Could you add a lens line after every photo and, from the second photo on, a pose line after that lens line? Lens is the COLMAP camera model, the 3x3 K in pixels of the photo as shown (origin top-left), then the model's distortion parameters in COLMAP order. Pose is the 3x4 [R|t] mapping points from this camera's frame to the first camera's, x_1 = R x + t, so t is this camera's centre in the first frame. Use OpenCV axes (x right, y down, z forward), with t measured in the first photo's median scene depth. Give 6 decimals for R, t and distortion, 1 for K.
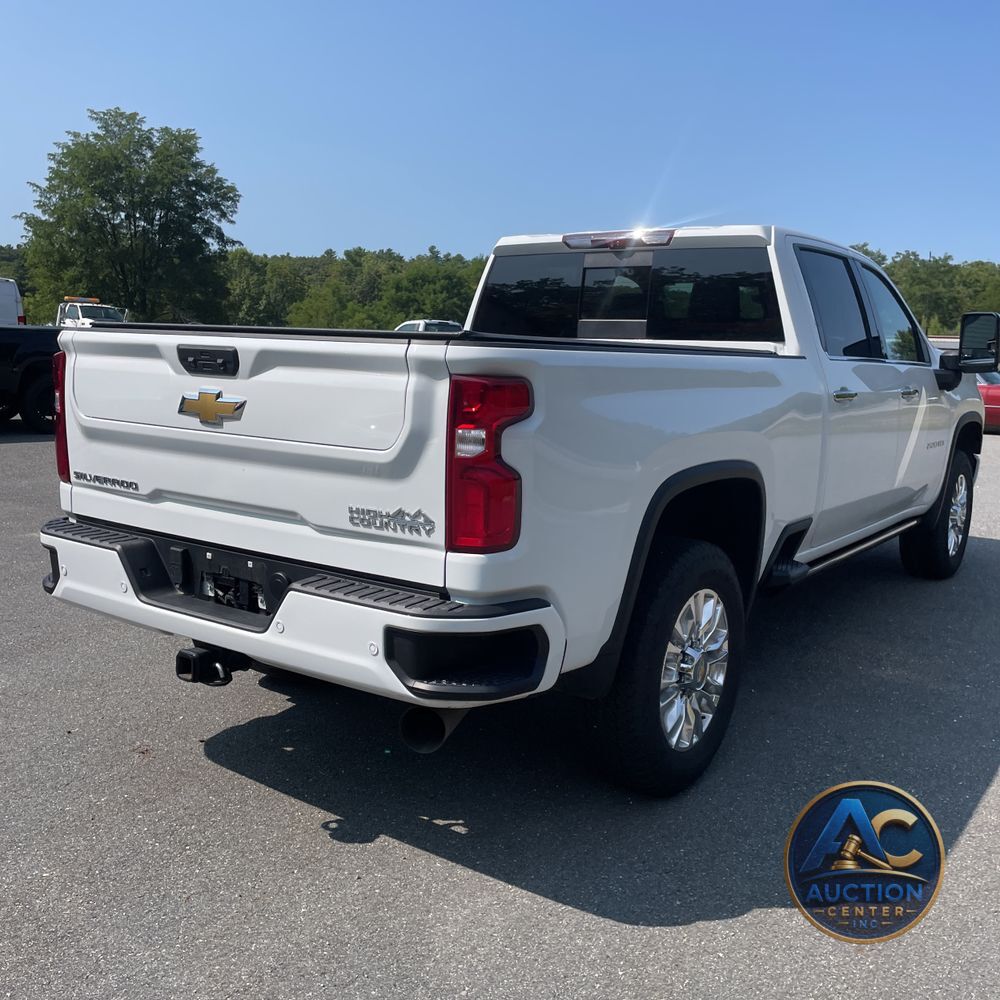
lens RADIAL K [[1013.3, 0, 508.0], [0, 1013.3, 501.4], [0, 0, 1]] dist [0.031966, 0.000000]
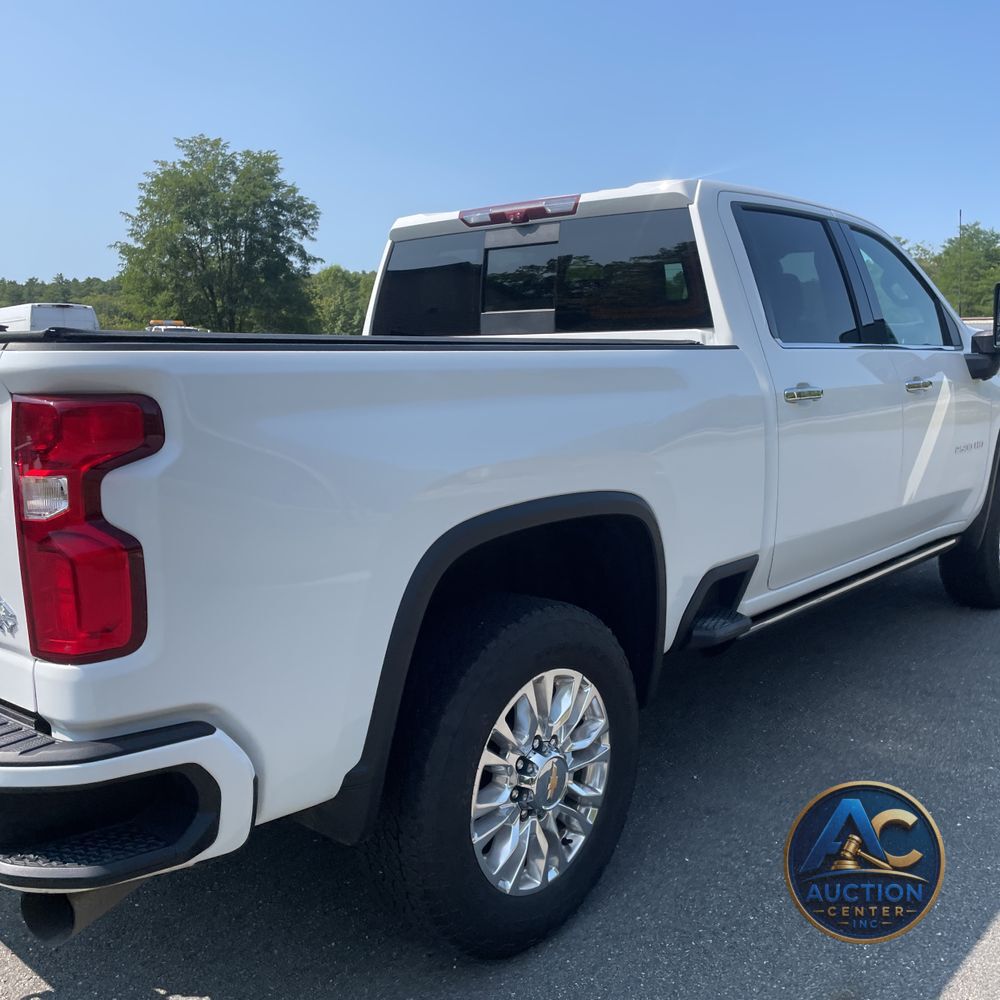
lens RADIAL K [[1013.3, 0, 501.7], [0, 1013.3, 499.9], [0, 0, 1]] dist [0.031966, 0.000000]
pose [[0.993446, -0.029626, -0.110396, 0.188068], [0.028905, 0.999549, -0.008131, -0.024181], [0.110587, 0.004887, 0.993854, 0.211574]]
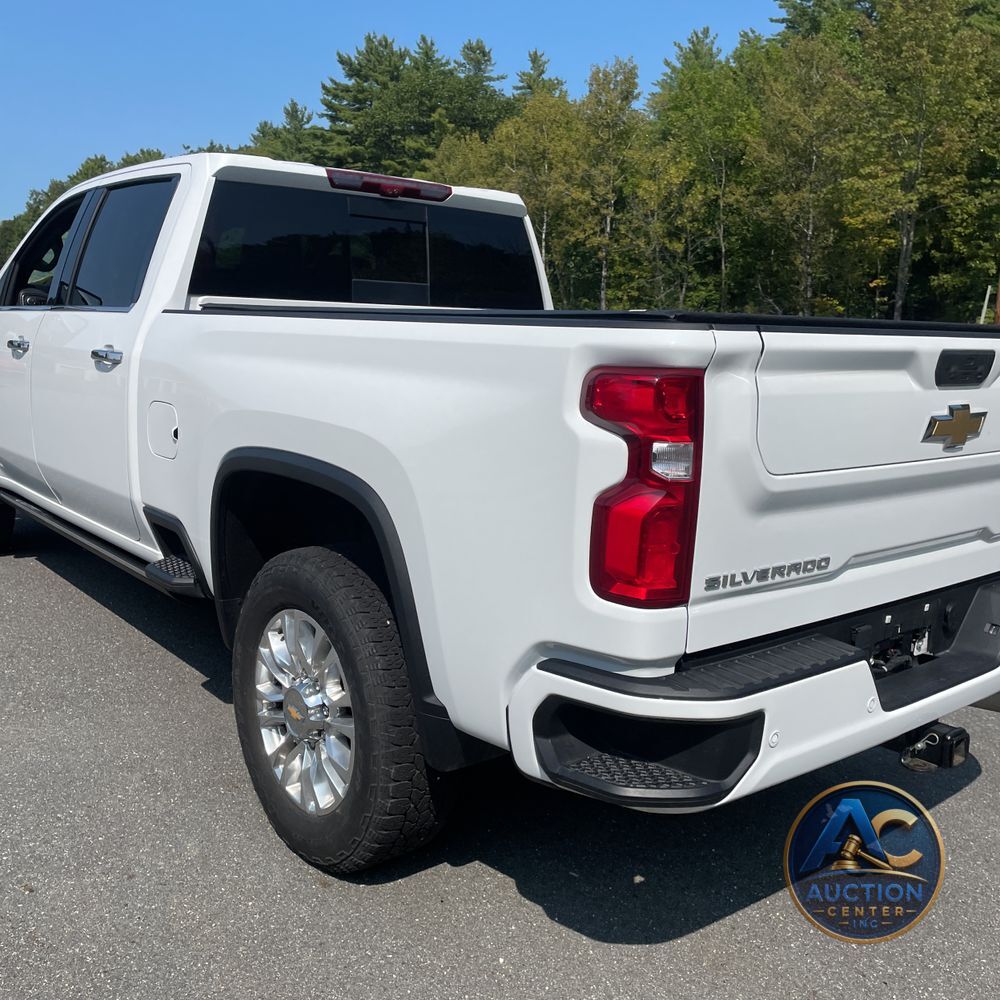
lens RADIAL K [[1013.3, 0, 499.4], [0, 1013.3, 503.1], [0, 0, 1]] dist [0.031966, 0.000000]
pose [[0.271487, -0.191792, 0.943139, -0.757445], [0.119427, 0.979083, 0.164723, -0.136761], [-0.955004, 0.067916, 0.288713, 0.731568]]
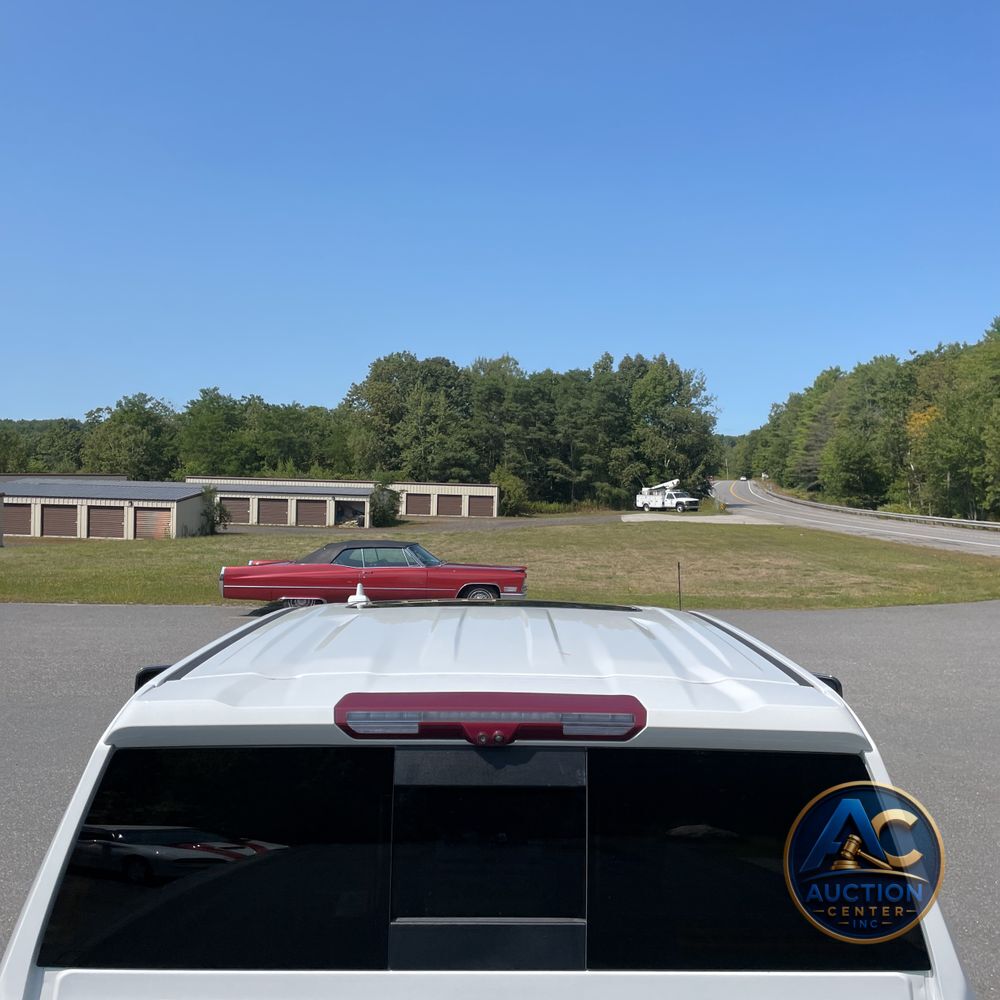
lens RADIAL K [[1013.3, 0, 506.8], [0, 1013.3, 500.1], [0, 0, 1]] dist [0.031966, 0.000000]
pose [[0.816743, -0.021317, 0.576608, -0.127393], [0.097423, 0.990065, -0.101393, -0.323371], [-0.568718, 0.138987, 0.810705, 0.695093]]
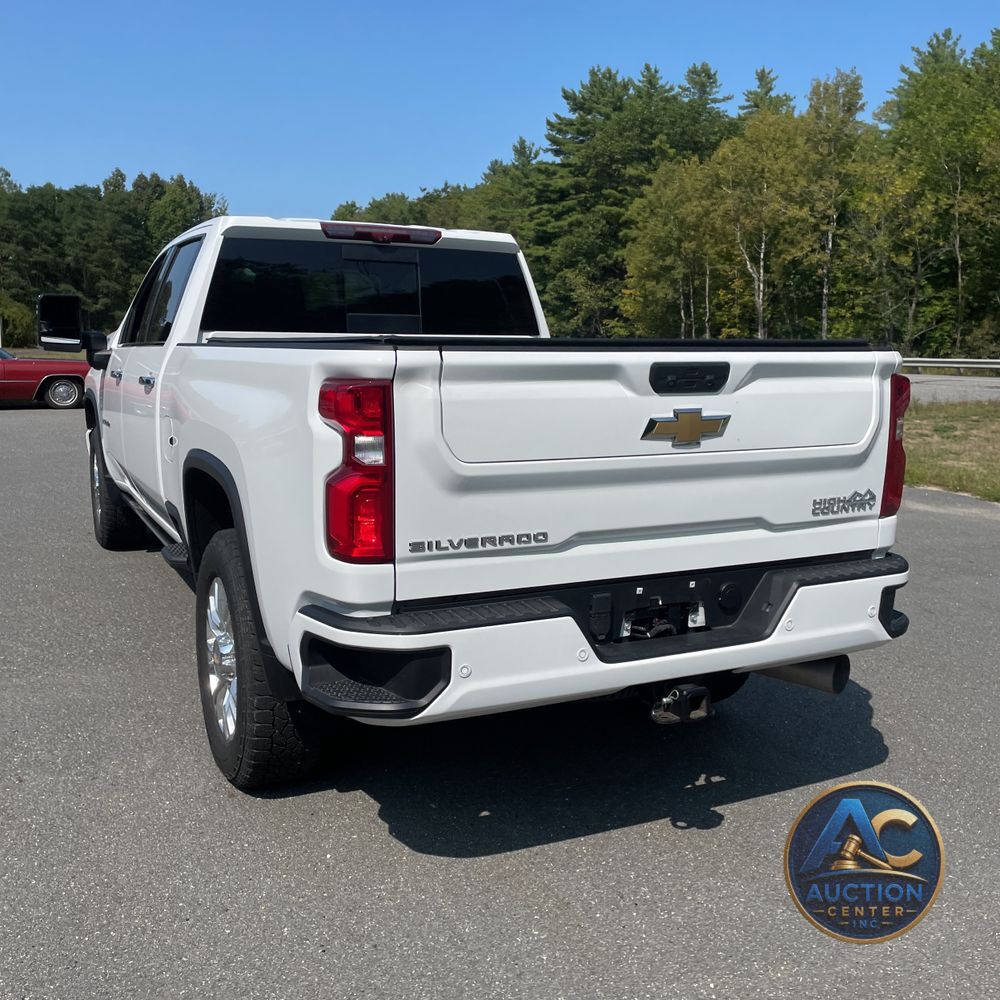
lens RADIAL K [[1013.3, 0, 499.4], [0, 1013.3, 501.0], [0, 0, 1]] dist [0.031966, 0.000000]
pose [[0.479316, -0.163297, 0.862317, -0.782966], [0.138351, 0.984312, 0.109497, -0.099696], [-0.866669, 0.066819, 0.494389, 0.454062]]
